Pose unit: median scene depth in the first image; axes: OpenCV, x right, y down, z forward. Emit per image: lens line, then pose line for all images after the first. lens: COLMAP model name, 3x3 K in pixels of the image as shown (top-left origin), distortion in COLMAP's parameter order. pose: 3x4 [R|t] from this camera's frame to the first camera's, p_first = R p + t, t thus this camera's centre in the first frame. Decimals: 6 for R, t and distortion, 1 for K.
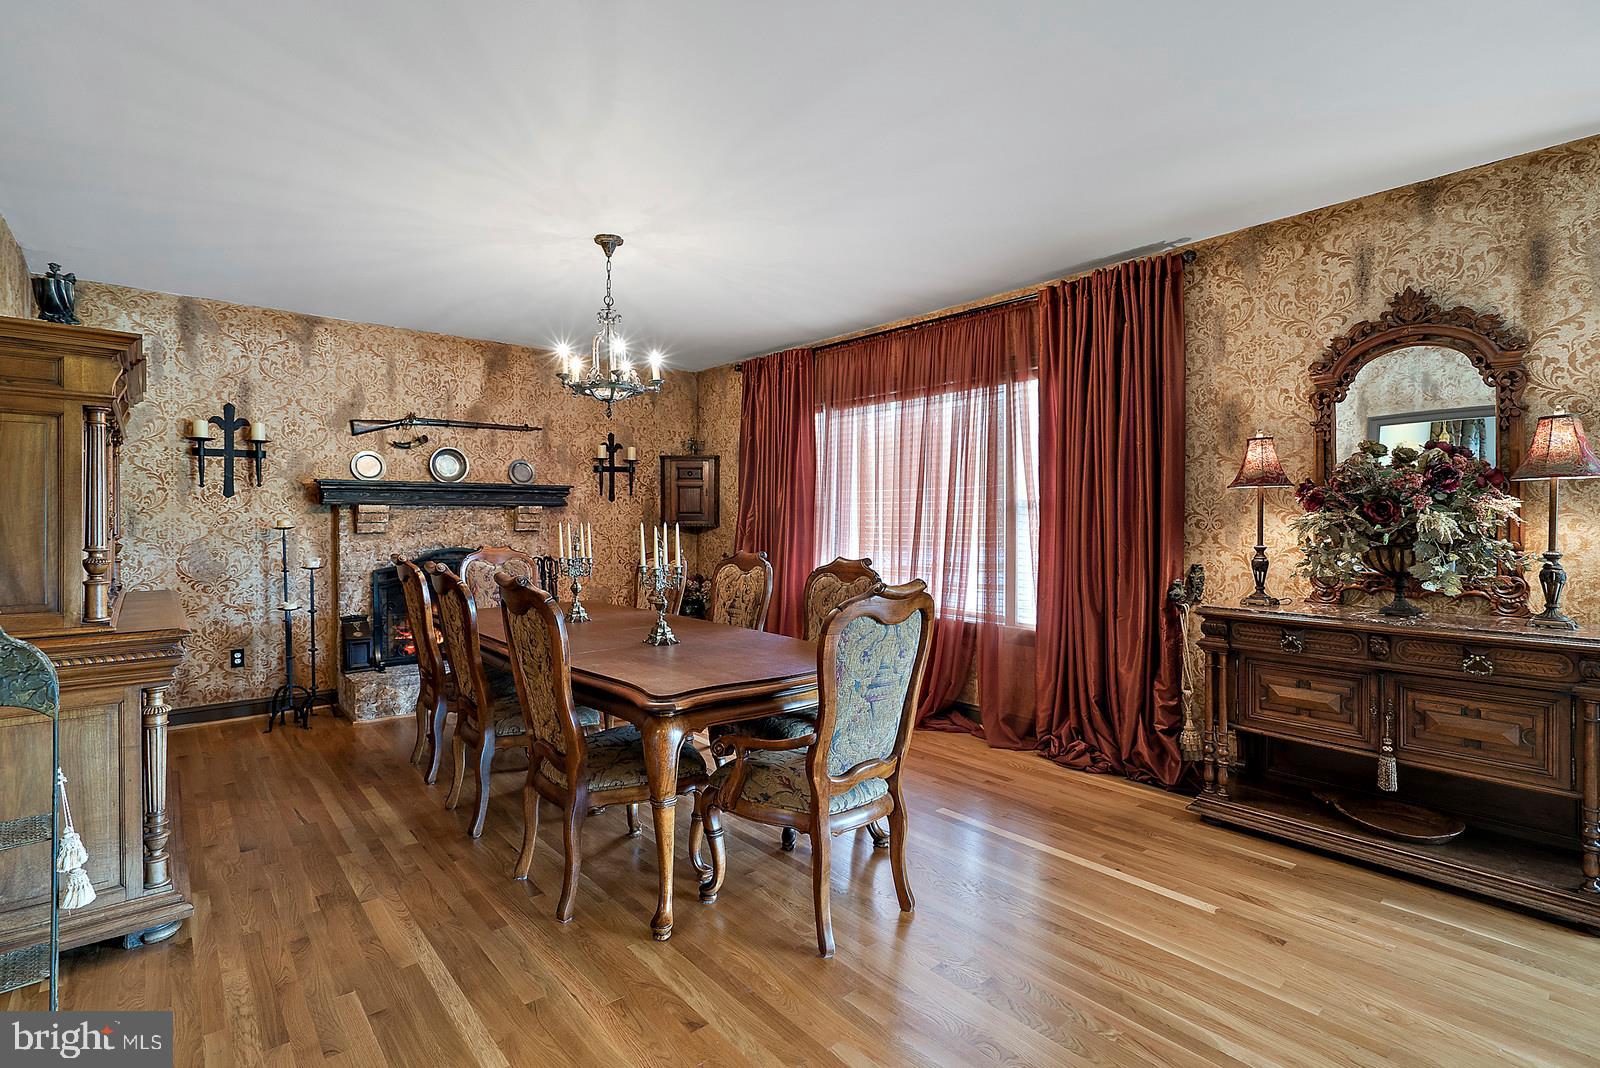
lens RADIAL K [[759.0, 0, 768.9], [0, 759.0, 524.1], [0, 0, 1]] dist [-0.008946, 0.004614]
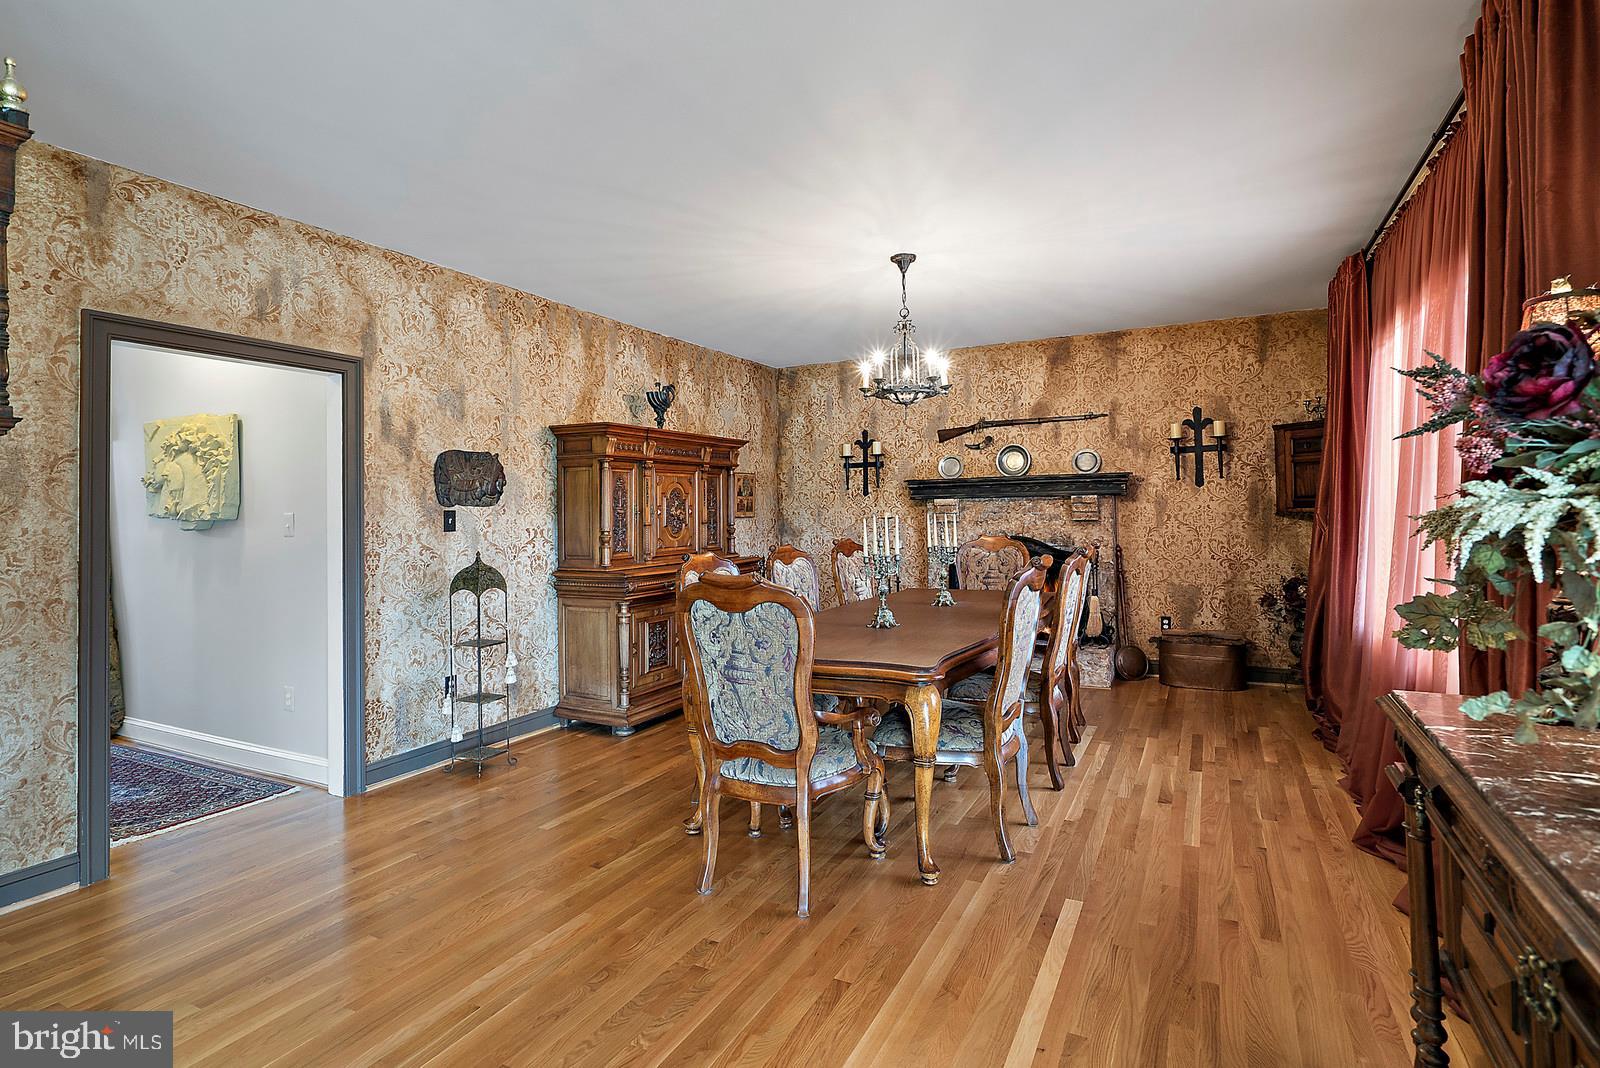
lens RADIAL K [[777.5, 0, 800.1], [0, 777.5, 520.4], [0, 0, 1]] dist [-0.003025, 0.000090]
pose [[0.381836, 0.004689, -0.924218, 0.586521], [0.008208, 0.999930, 0.008464, -0.003576], [0.924194, -0.010817, 0.381771, 0.329605]]
